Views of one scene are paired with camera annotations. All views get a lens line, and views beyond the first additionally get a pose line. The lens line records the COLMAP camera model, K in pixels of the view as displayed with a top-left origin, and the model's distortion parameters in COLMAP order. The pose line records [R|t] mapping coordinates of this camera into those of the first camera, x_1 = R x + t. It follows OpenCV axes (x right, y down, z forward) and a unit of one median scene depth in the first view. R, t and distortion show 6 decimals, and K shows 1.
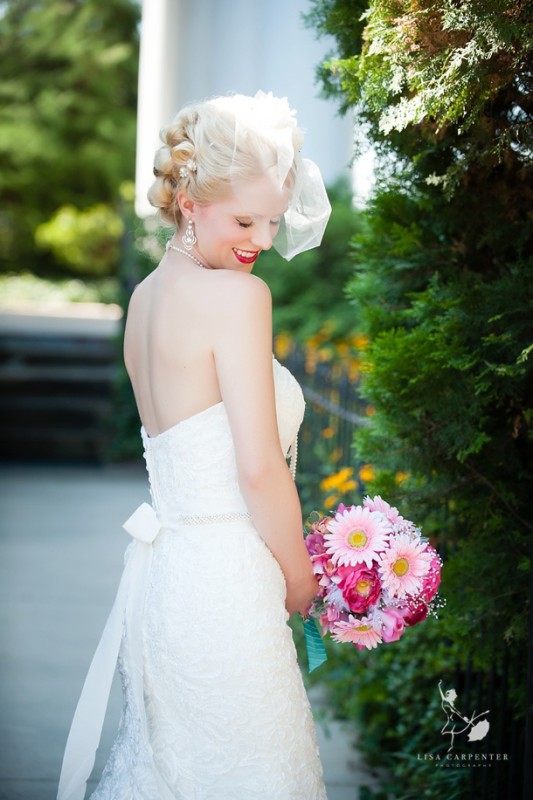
lens RADIAL K [[2195.7, 0, 266.5], [0, 2195.7, 400.0], [0, 0, 1]] dist [-0.064445, -0.358885]
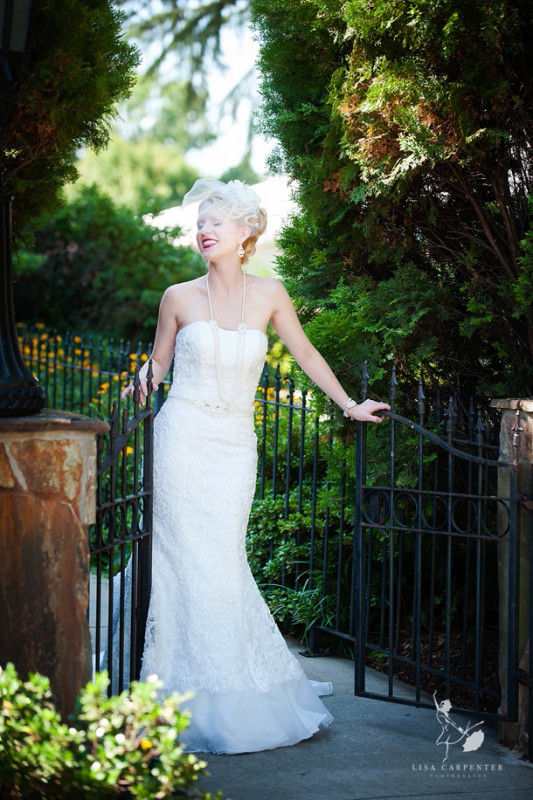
lens RADIAL K [[2573.5, 0, 266.5], [0, 2573.5, 400.0], [0, 0, 1]] dist [0.131764, 1.627936]
pose [[0.952769, -0.038642, 0.301227, -0.671104], [0.038577, 0.999237, 0.006165, 0.026640], [-0.301235, 0.005747, 0.953533, -1.027654]]
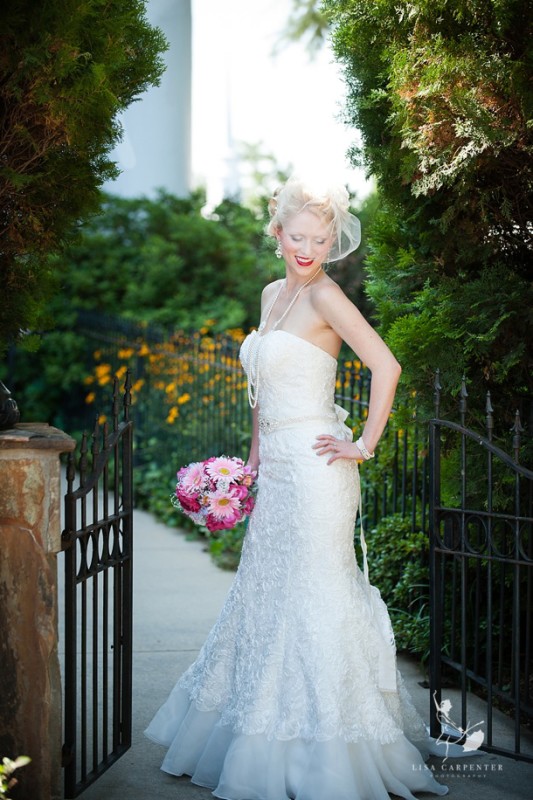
lens RADIAL K [[2412.2, 0, 266.5], [0, 2412.2, 400.0], [0, 0, 1]] dist [0.071254, -0.126923]
pose [[0.991784, -0.039598, 0.121638, -0.286989], [0.040169, 0.999190, -0.002246, 0.032269], [-0.121450, 0.007113, 0.992572, -0.802255]]
